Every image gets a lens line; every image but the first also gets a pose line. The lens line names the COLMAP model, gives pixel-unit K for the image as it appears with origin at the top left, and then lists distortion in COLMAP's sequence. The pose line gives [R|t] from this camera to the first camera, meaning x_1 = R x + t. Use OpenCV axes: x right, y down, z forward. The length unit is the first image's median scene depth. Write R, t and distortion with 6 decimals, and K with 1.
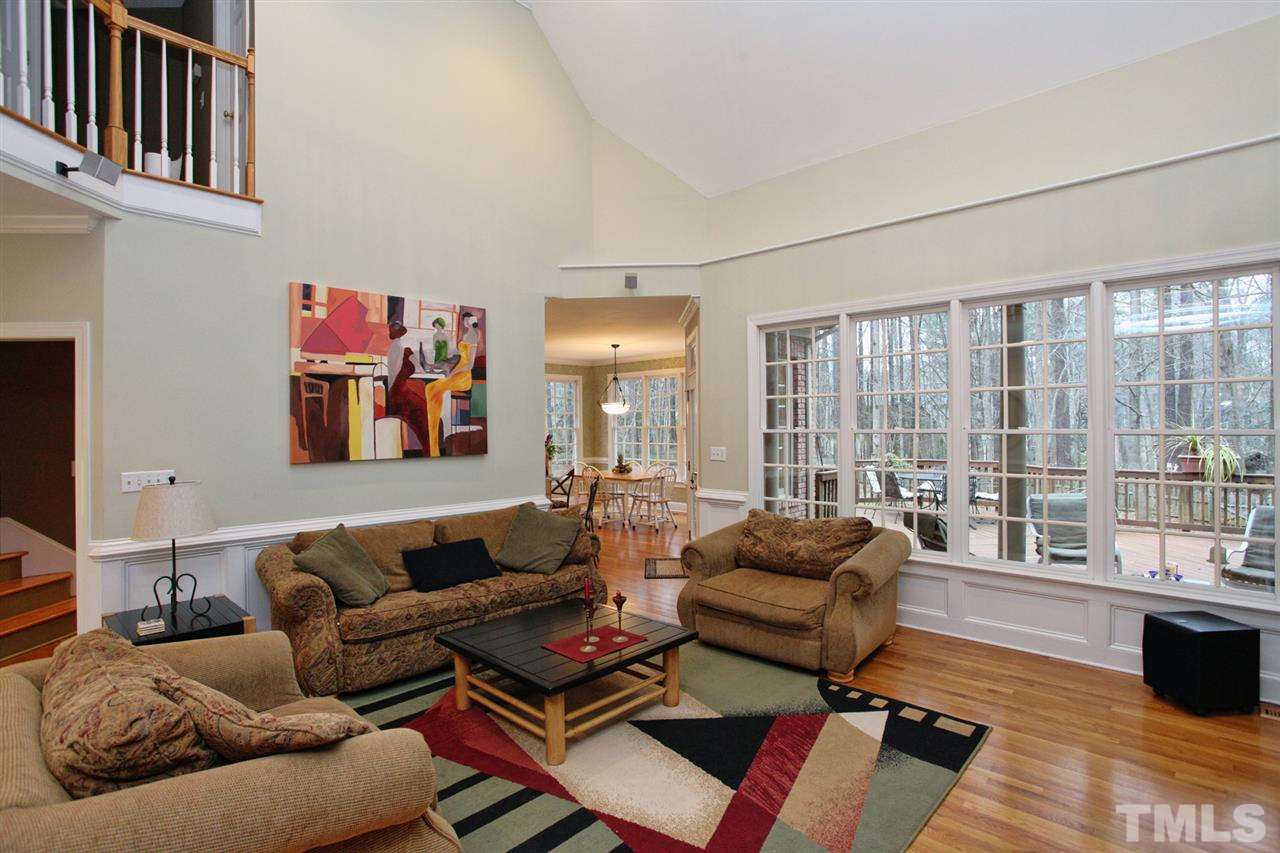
lens RADIAL K [[632.9, 0, 646.0], [0, 632.9, 421.9], [0, 0, 1]] dist [-0.045541, 0.015561]
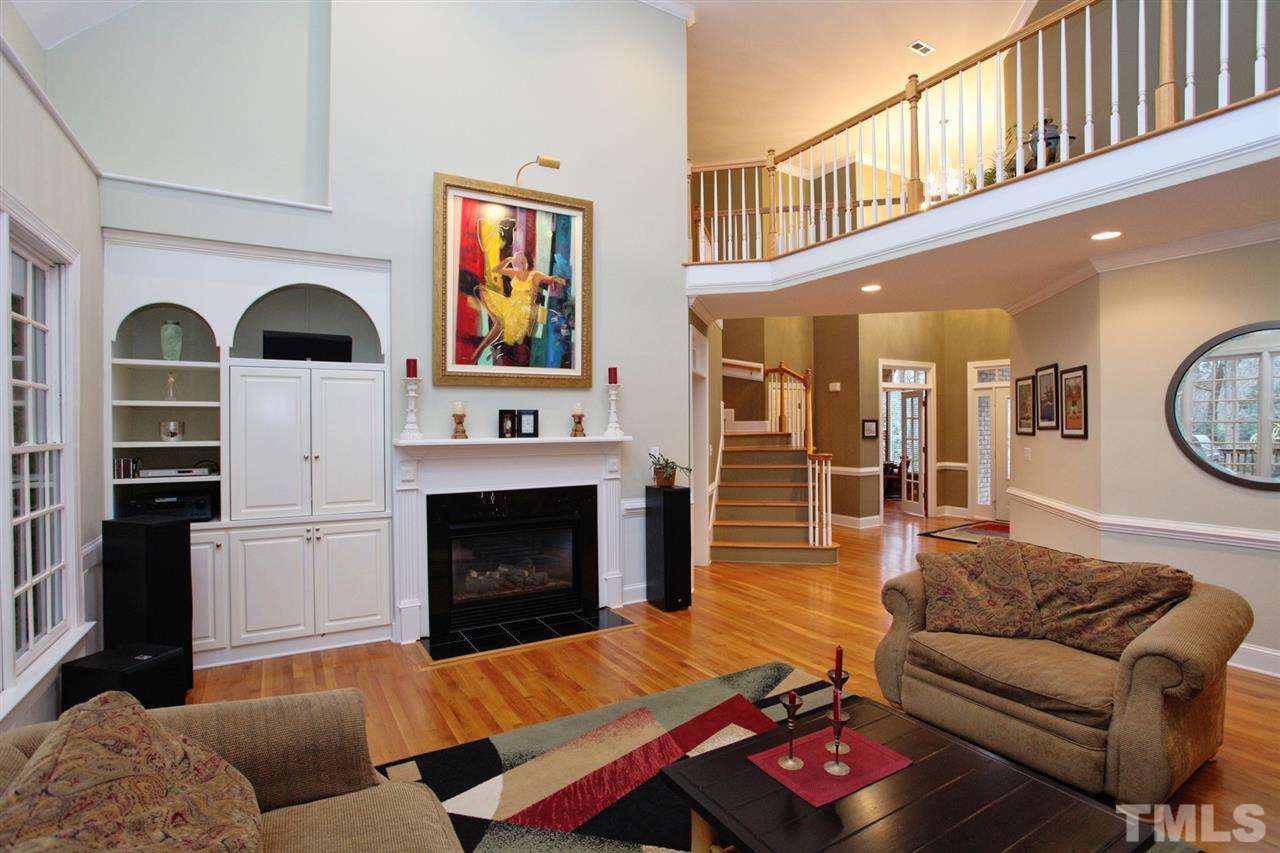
lens RADIAL K [[632.9, 0, 634.3], [0, 632.9, 424.8], [0, 0, 1]] dist [-0.045541, 0.015561]
pose [[-0.960271, 0.015839, 0.278621, -0.064825], [0.015881, 0.999872, -0.002109, 0.000824], [-0.278619, 0.002399, -0.960399, 1.570909]]
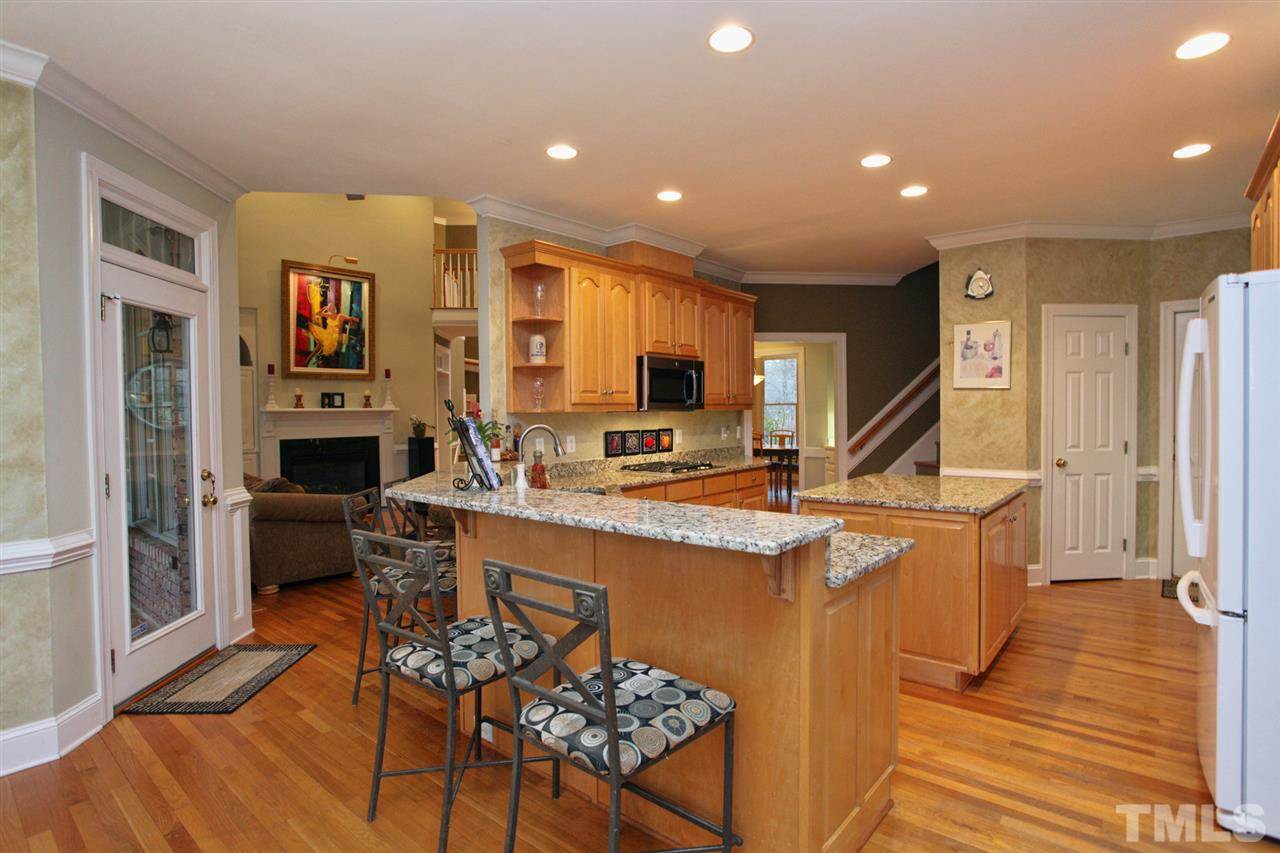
lens RADIAL K [[632.9, 0, 646.9], [0, 632.9, 427.6], [0, 0, 1]] dist [-0.045541, 0.015561]
pose [[-0.995044, 0.020608, -0.097273, -0.420631], [0.017752, 0.999388, 0.030131, 0.045858], [0.097835, 0.028255, -0.994801, 2.880213]]
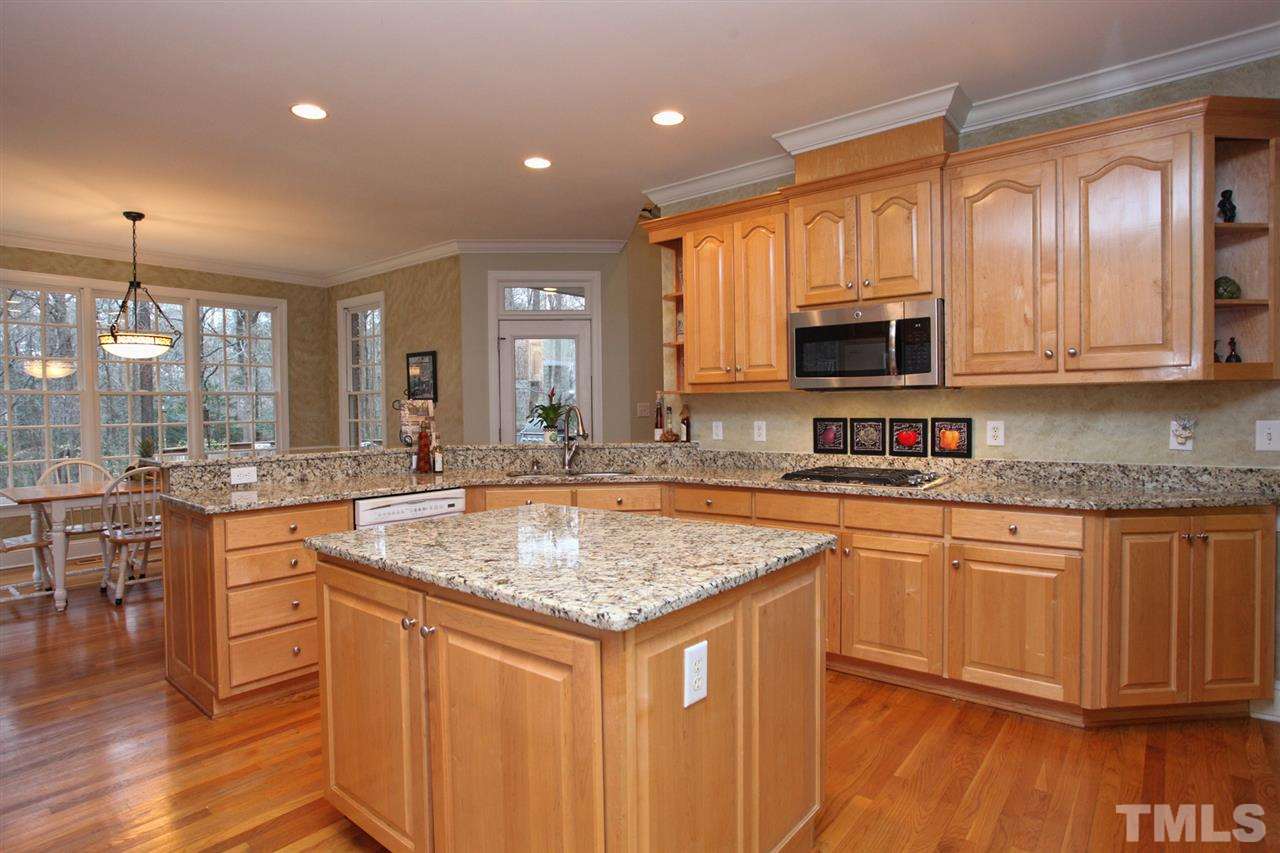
lens RADIAL K [[673.6, 0, 632.2], [0, 673.6, 417.4], [0, 0, 1]] dist [-0.056824, -0.001977]
pose [[-0.112759, -0.004388, 0.993613, -1.527077], [0.016622, 0.999842, 0.006302, 0.082281], [-0.993483, 0.017226, -0.112668, 1.900133]]
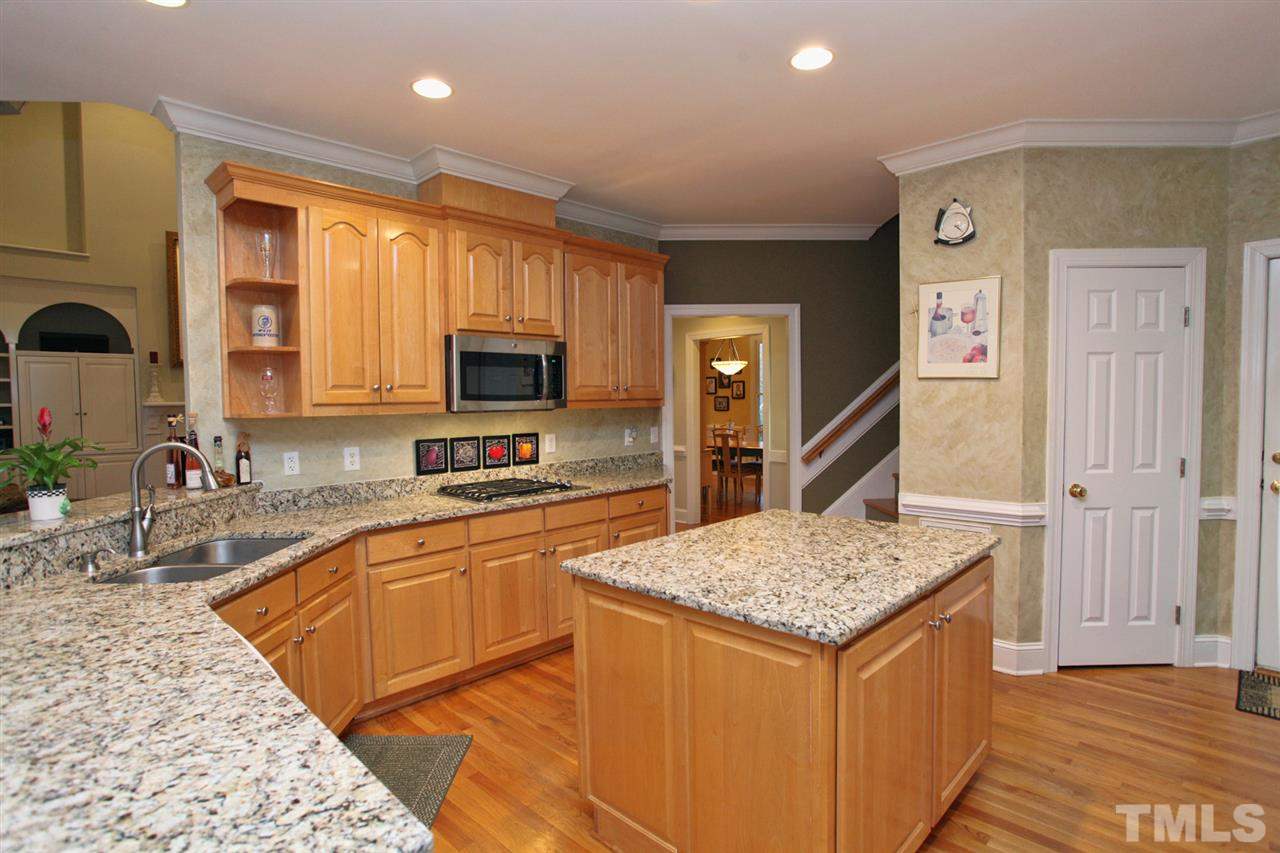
lens RADIAL K [[632.9, 0, 641.1], [0, 632.9, 427.2], [0, 0, 1]] dist [-0.045541, 0.015561]
pose [[-0.999689, 0.020325, -0.014458, -0.814227], [0.019569, 0.998525, 0.050636, 0.030316], [0.015466, 0.050338, -0.998612, 2.496484]]
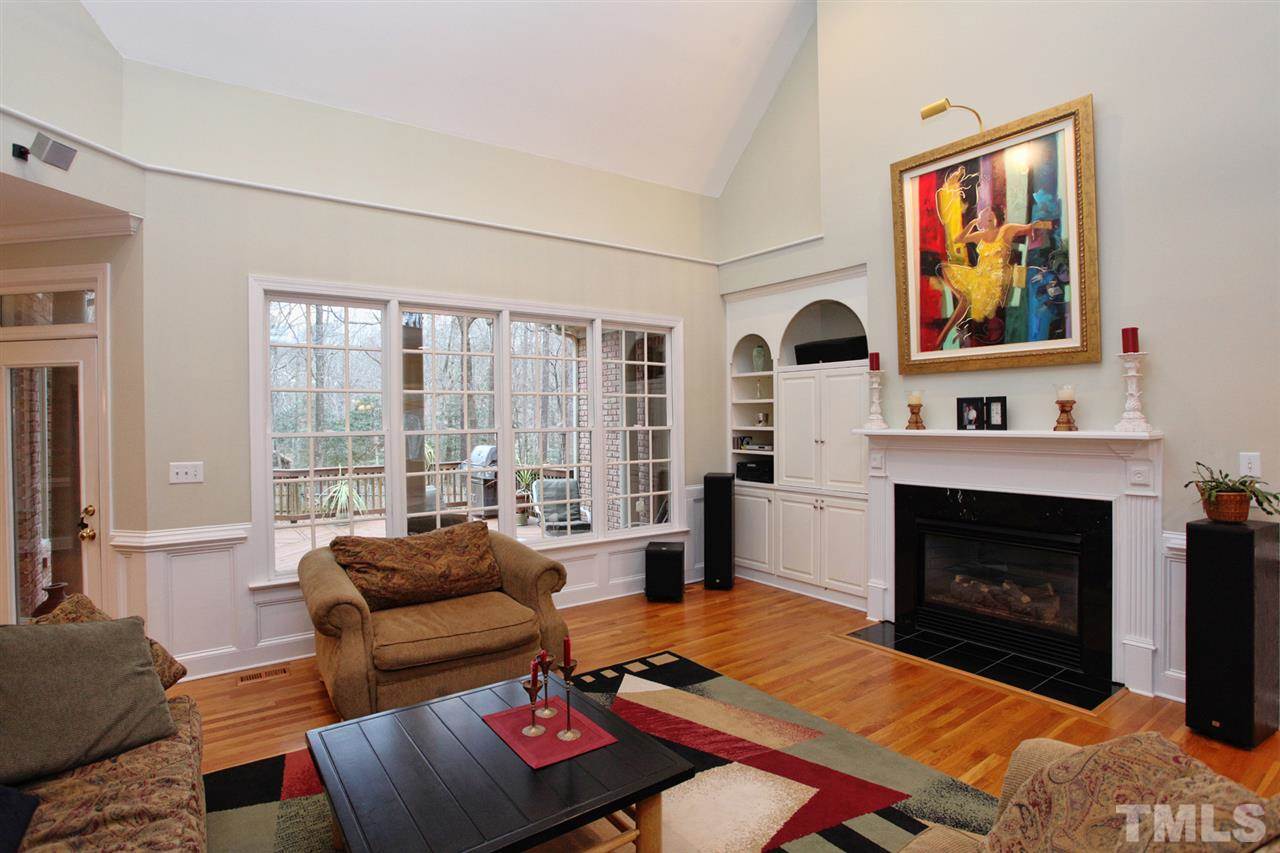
lens RADIAL K [[650.8, 0, 642.9], [0, 650.8, 418.7], [0, 0, 1]] dist [-0.030536, 0.002286]
pose [[0.183228, 0.005357, 0.983056, -0.733123], [0.008061, 0.999943, -0.006951, 0.004290], [-0.983037, 0.009198, 0.183174, 0.706029]]
